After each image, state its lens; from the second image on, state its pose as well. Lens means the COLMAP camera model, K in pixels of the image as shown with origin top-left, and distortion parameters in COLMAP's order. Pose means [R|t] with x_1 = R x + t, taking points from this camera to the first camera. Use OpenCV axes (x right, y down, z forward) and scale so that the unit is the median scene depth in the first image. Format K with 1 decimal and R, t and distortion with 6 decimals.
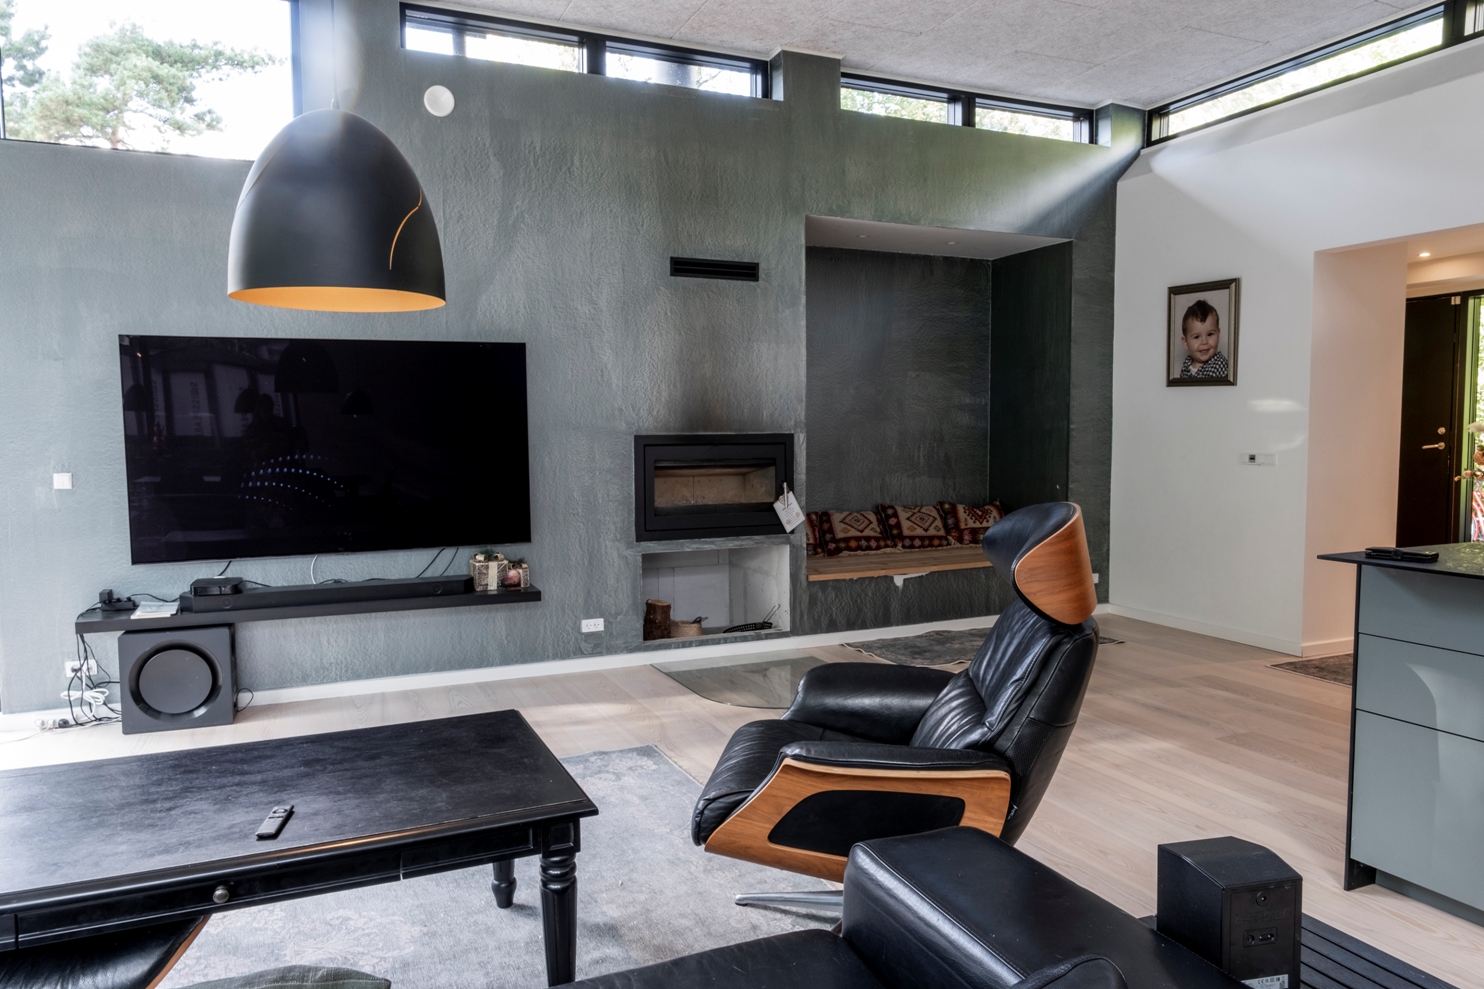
lens RADIAL K [[1019.0, 0, 742.0], [0, 1019.0, 494.5], [0, 0, 1]] dist [-0.003088, -0.000398]
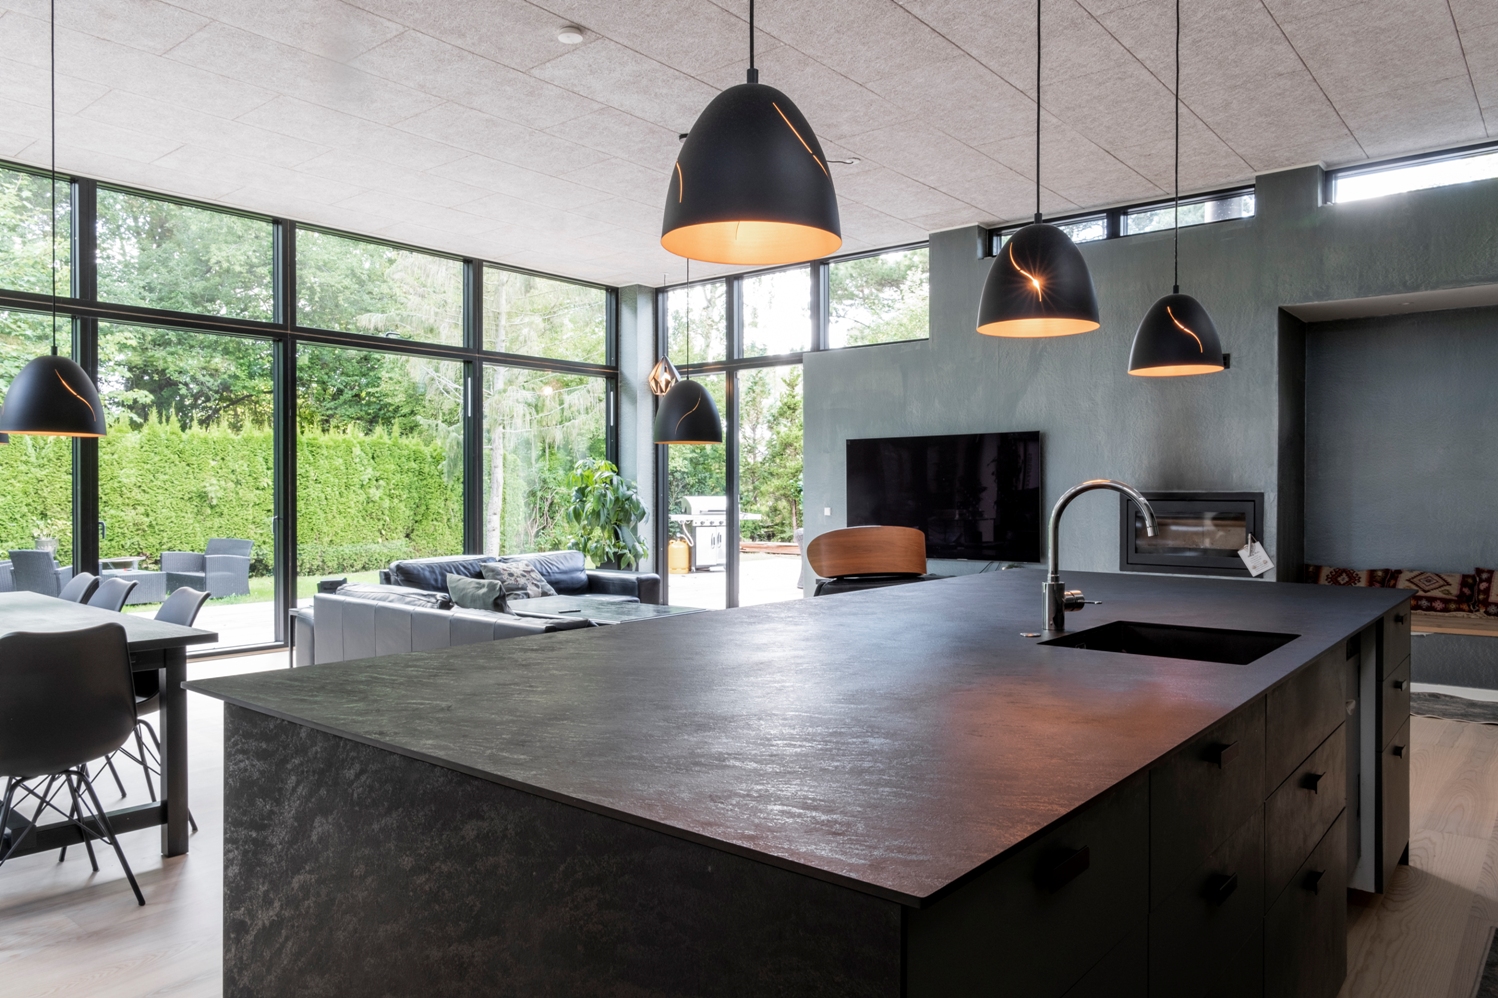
lens RADIAL K [[1028.6, 0, 749.0], [0, 1028.6, 499.0], [0, 0, 1]] dist [-0.003088, -0.000398]
pose [[0.451144, 0.015016, -0.892325, 0.855081], [-0.061108, 0.998032, -0.014101, 0.000537], [0.890357, 0.060890, 0.451174, -0.063371]]
